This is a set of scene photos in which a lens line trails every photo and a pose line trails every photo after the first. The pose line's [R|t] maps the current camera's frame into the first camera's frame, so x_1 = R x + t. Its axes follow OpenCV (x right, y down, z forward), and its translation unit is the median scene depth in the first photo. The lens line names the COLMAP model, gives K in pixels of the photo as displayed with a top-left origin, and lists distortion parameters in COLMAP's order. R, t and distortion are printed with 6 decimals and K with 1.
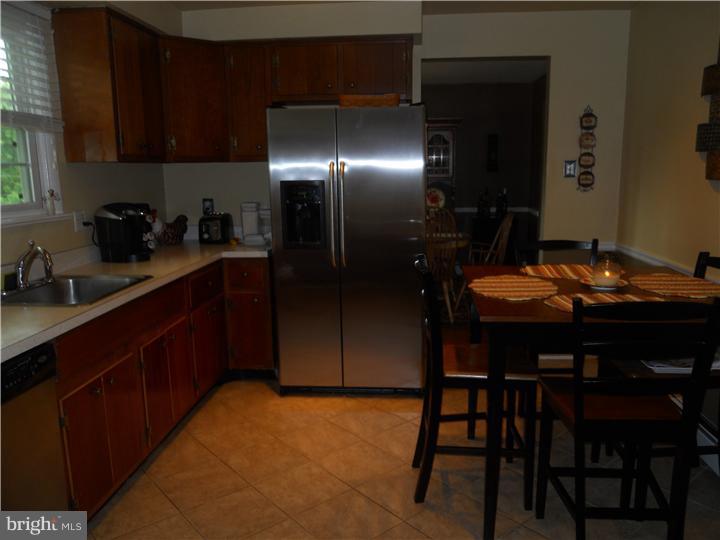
lens RADIAL K [[580.4, 0, 367.9], [0, 580.4, 271.3], [0, 0, 1]] dist [-0.053865, 0.025508]
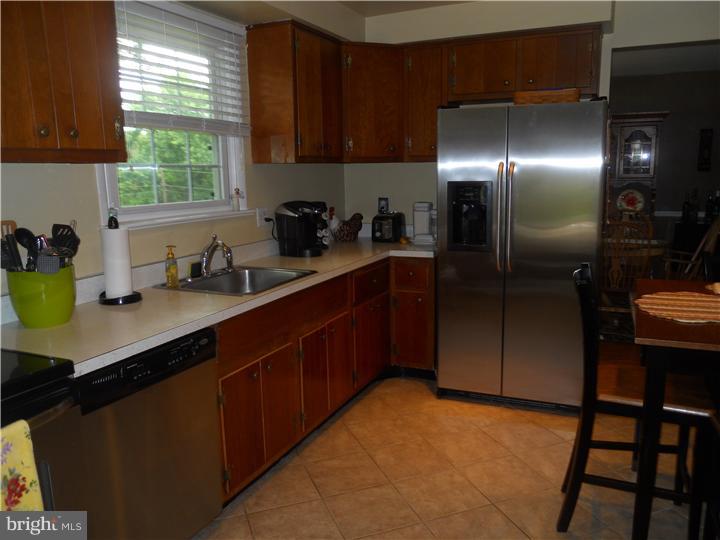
lens RADIAL K [[580.4, 0, 367.9], [0, 580.4, 271.3], [0, 0, 1]] dist [-0.053865, 0.025508]
pose [[0.943206, 0.052896, -0.327971, 0.058996], [-0.051873, 0.998583, 0.011872, -0.008324], [0.328134, 0.005816, 0.944613, 0.022620]]
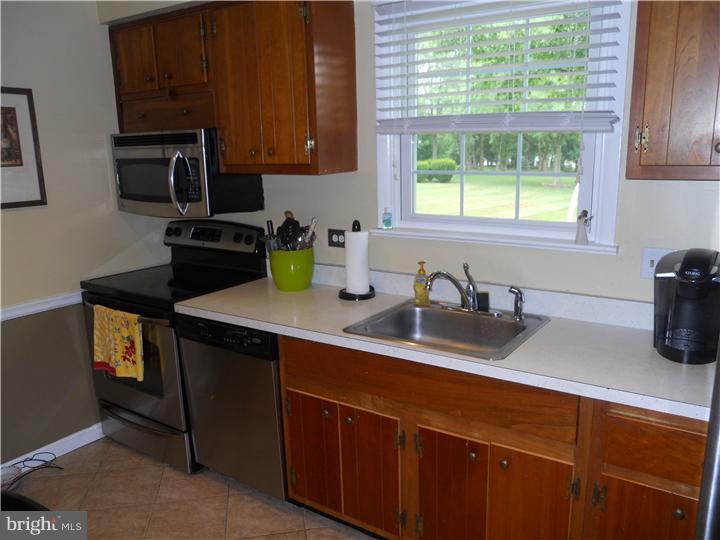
lens RADIAL K [[580.4, 0, 367.9], [0, 580.4, 271.3], [0, 0, 1]] dist [-0.053865, 0.025508]
pose [[-0.477713, 0.203813, -0.854547, 0.221963], [-0.131219, 0.945251, 0.298801, -0.242756], [0.868661, 0.254874, -0.424814, 1.038232]]
